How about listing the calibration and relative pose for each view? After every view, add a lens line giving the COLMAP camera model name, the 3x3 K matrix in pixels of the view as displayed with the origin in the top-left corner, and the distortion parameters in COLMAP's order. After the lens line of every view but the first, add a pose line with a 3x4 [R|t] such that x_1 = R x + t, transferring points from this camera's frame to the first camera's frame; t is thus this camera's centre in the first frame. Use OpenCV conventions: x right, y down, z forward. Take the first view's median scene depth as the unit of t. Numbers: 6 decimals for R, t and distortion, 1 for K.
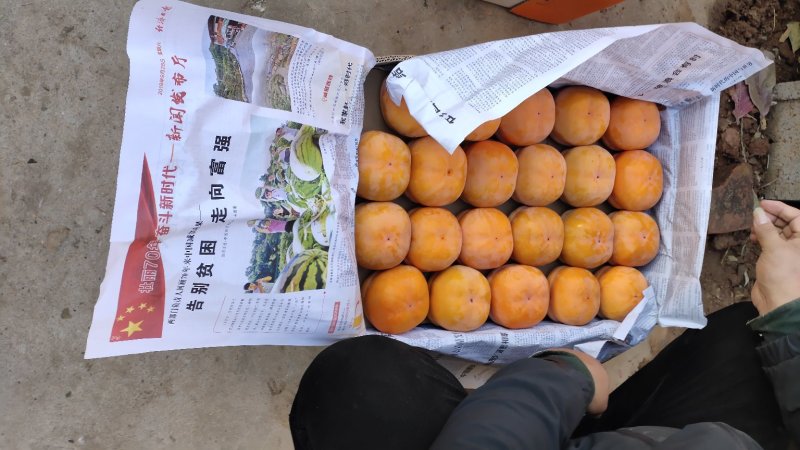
lens RADIAL K [[324.2, 0, 399.5], [0, 324.2, 223.4], [0, 0, 1]] dist [0.000774, 0.000317]
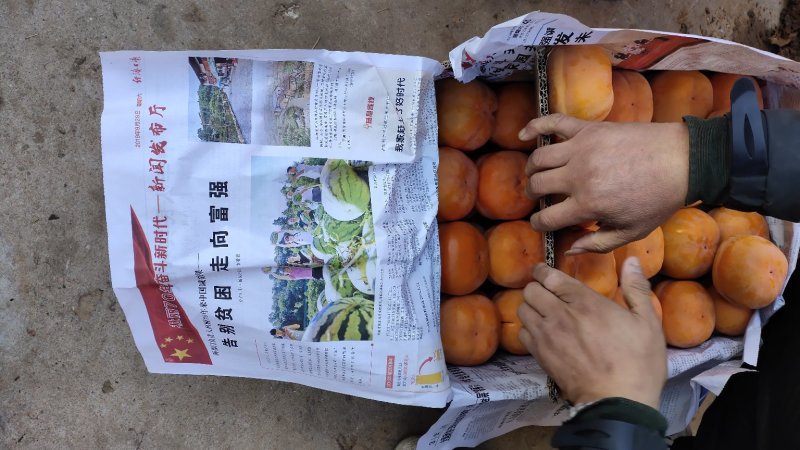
lens RADIAL K [[324.2, 0, 400.6], [0, 324.2, 226.6], [0, 0, 1]] dist [0.000774, 0.000317]
pose [[0.888199, 0.059738, -0.455559, 0.302929], [-0.068598, 0.997640, -0.002922, -0.150762], [0.454309, 0.033846, 0.890201, 0.358006]]
